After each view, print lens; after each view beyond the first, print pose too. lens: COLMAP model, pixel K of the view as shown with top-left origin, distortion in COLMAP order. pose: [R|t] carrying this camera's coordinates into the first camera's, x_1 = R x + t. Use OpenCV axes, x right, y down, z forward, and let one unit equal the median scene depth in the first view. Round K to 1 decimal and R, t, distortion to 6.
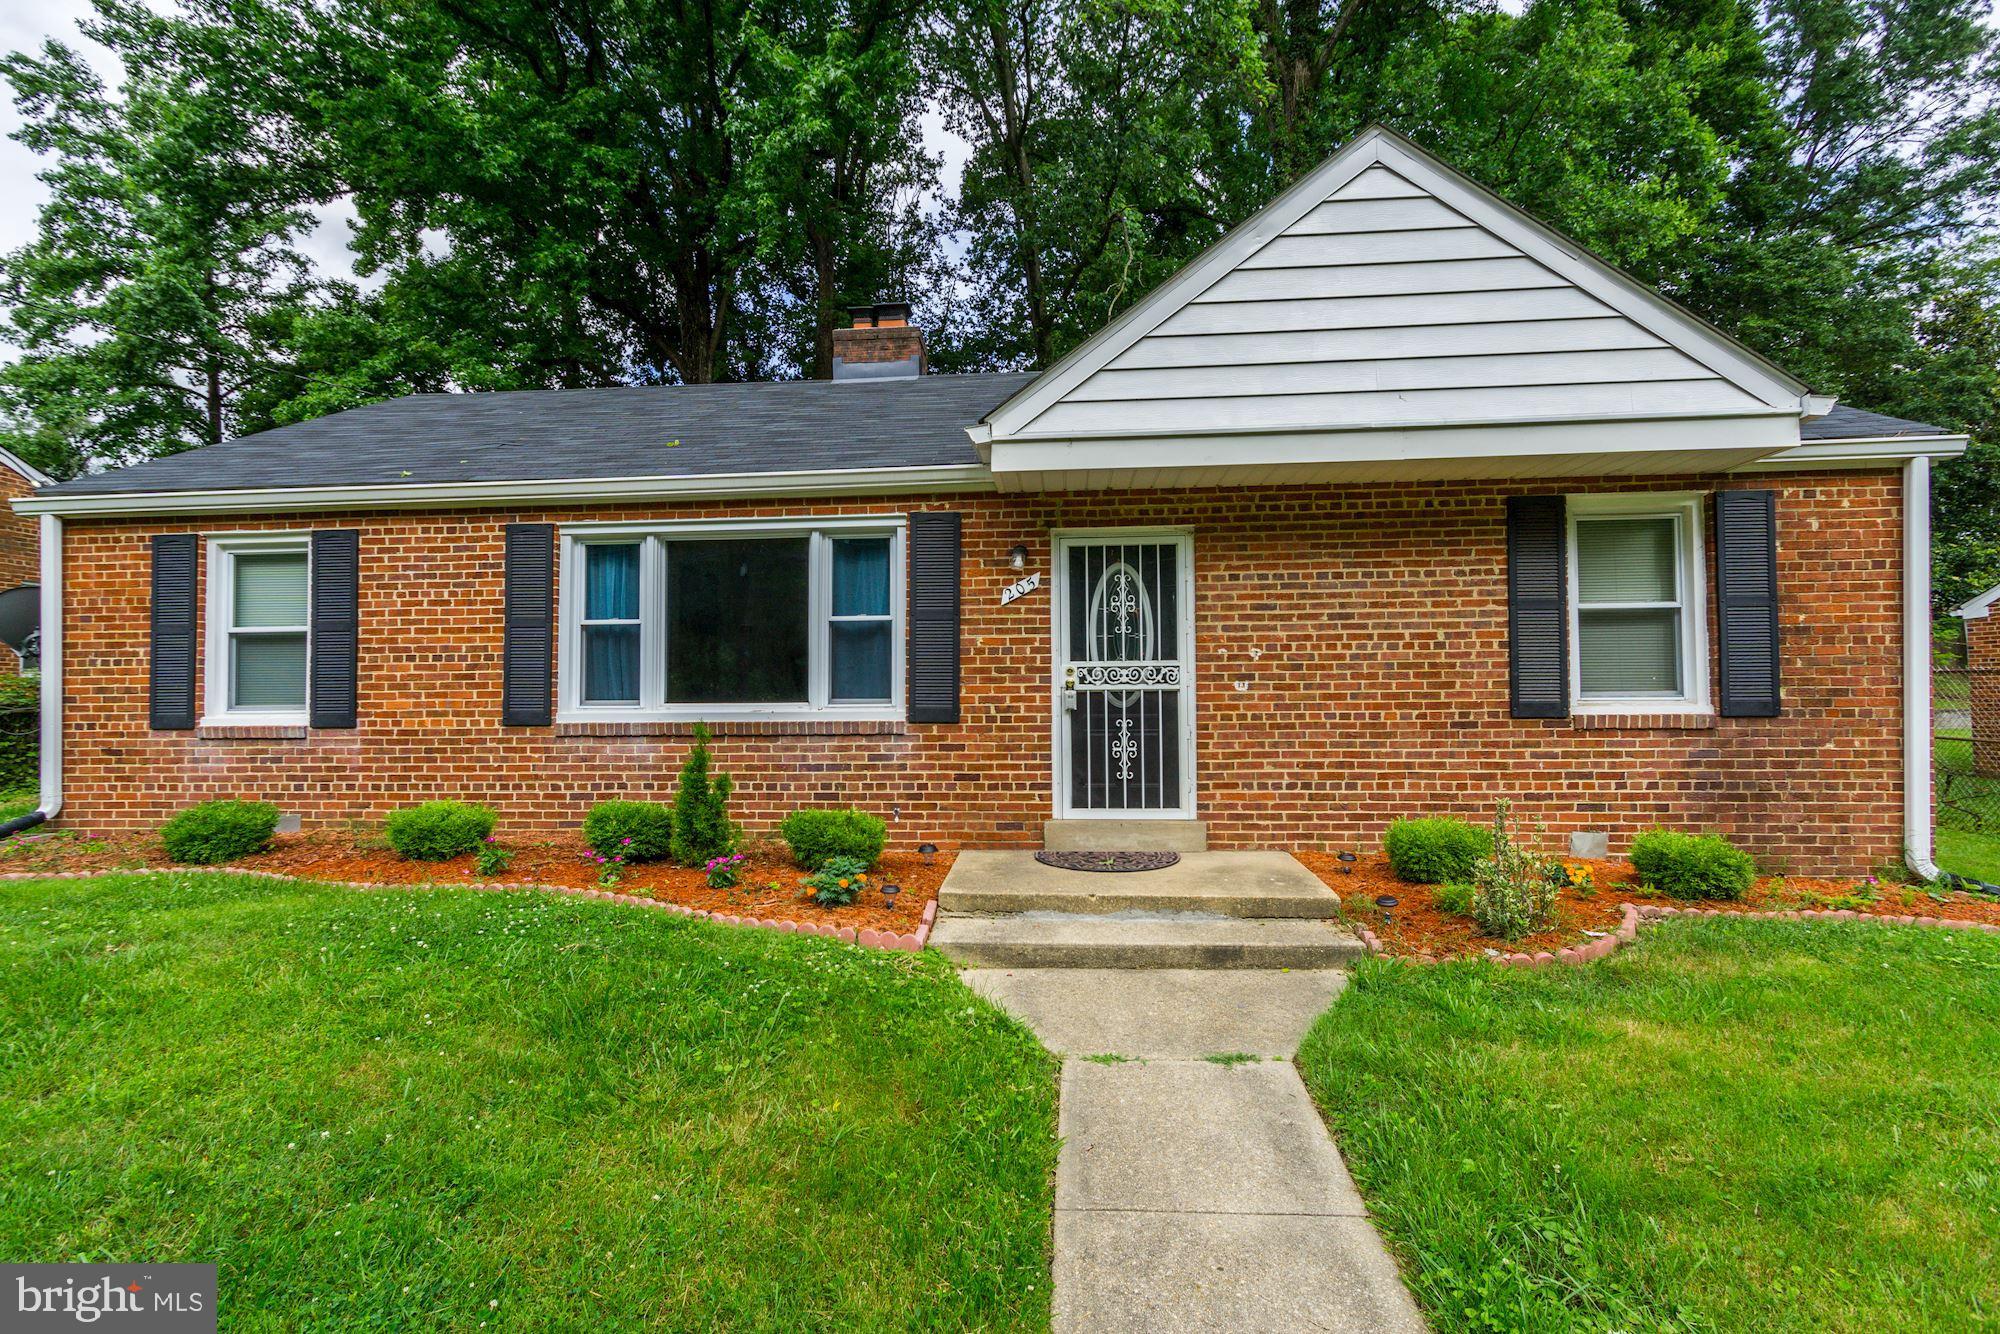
lens RADIAL K [[892.0, 0, 1029.7], [0, 892.0, 685.2], [0, 0, 1]] dist [0.001108, -0.001113]
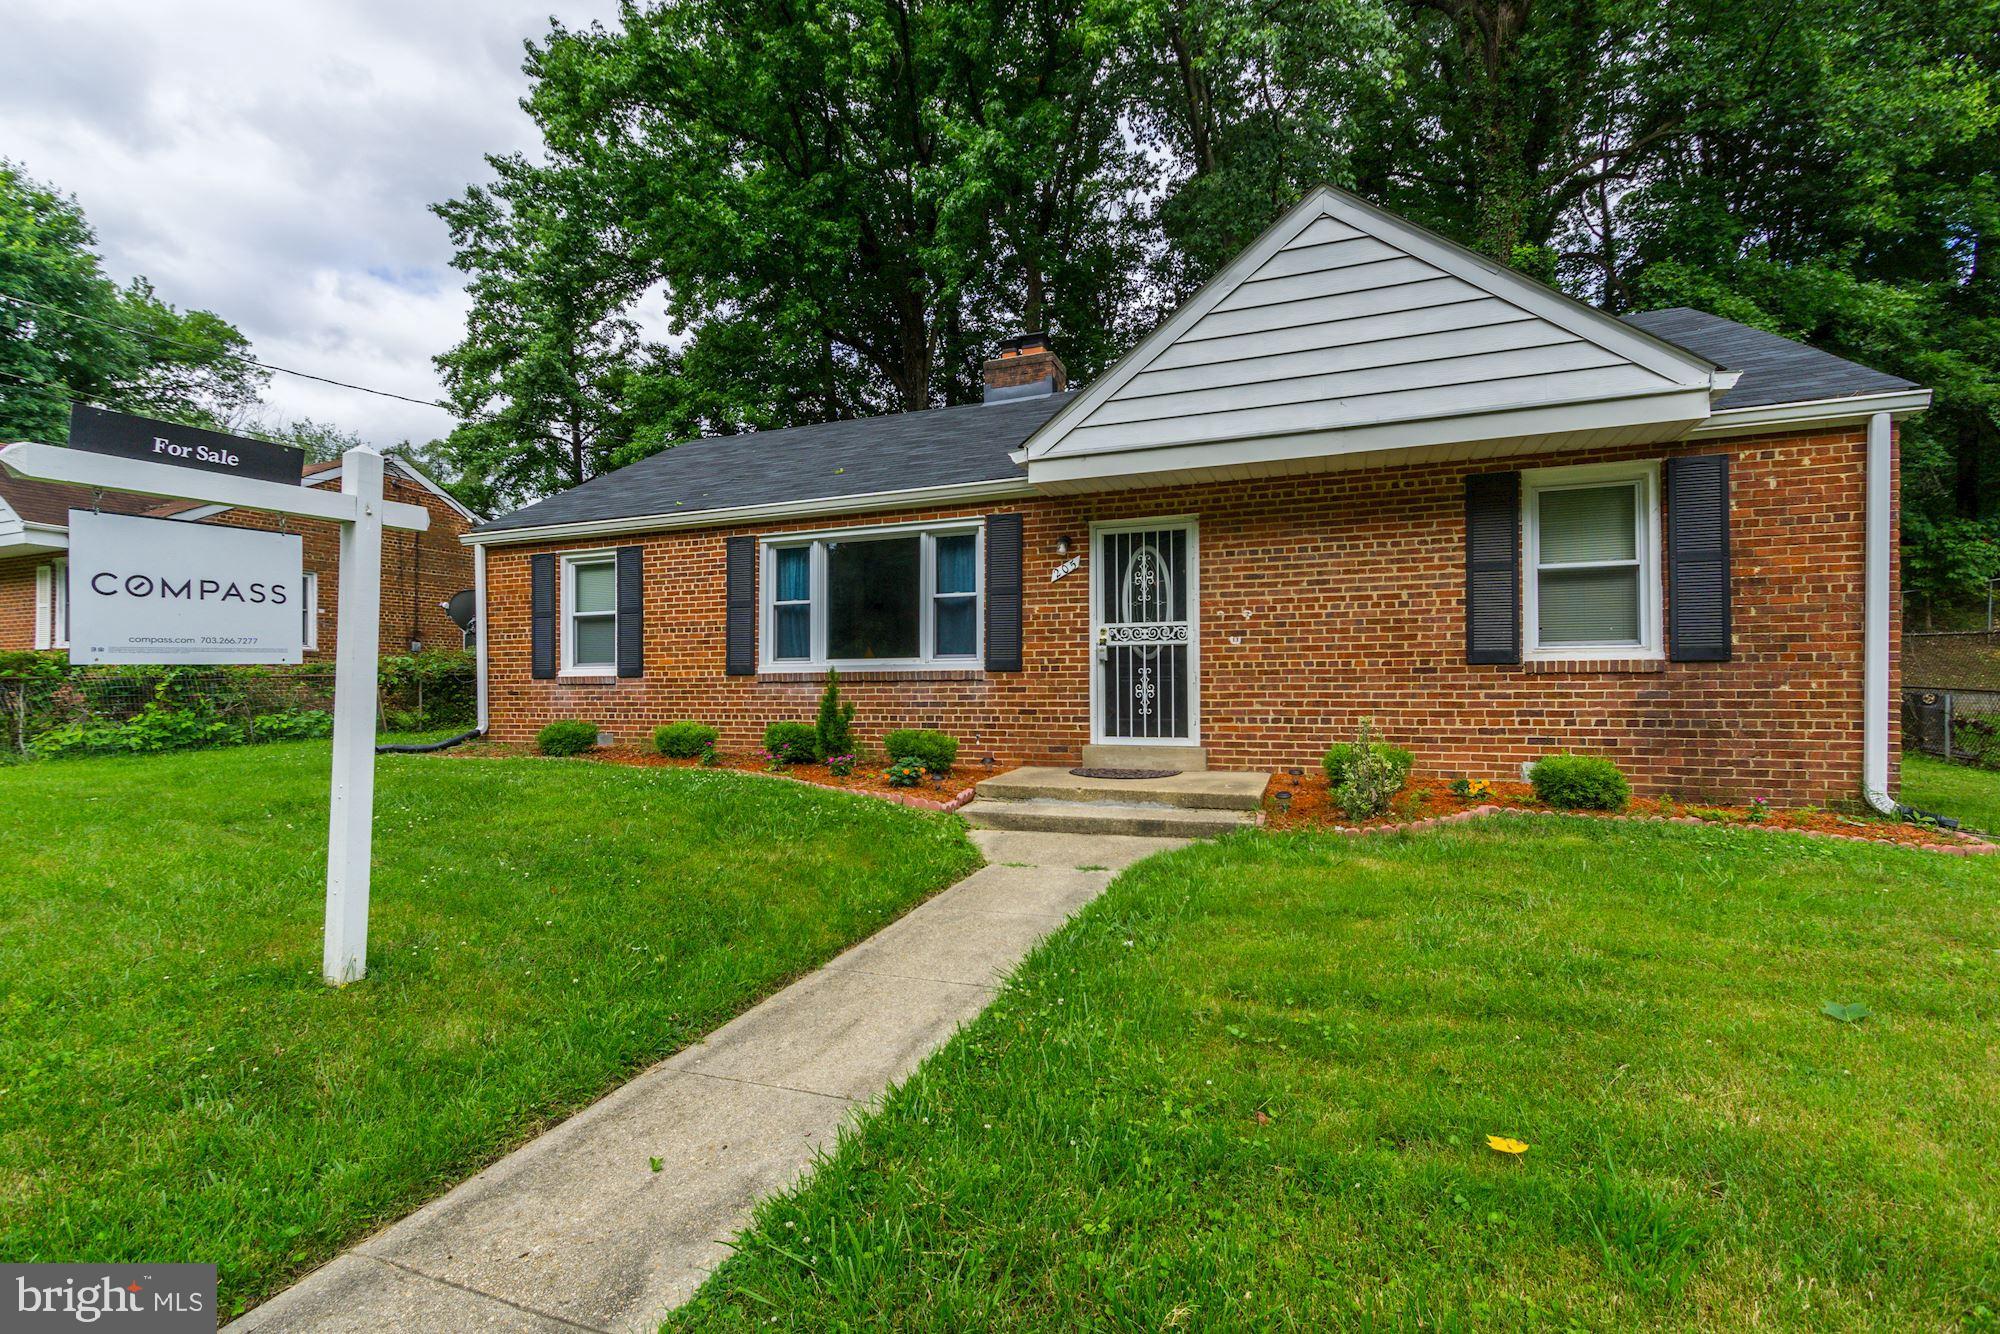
lens RADIAL K [[892.0, 0, 1029.7], [0, 892.0, 685.2], [0, 0, 1]] dist [0.001108, -0.001113]
pose [[0.961468, -0.000149, -0.274915, 0.293153], [0.005577, 0.999805, 0.018964, 0.036907], [0.274859, -0.019767, 0.961281, -0.274750]]
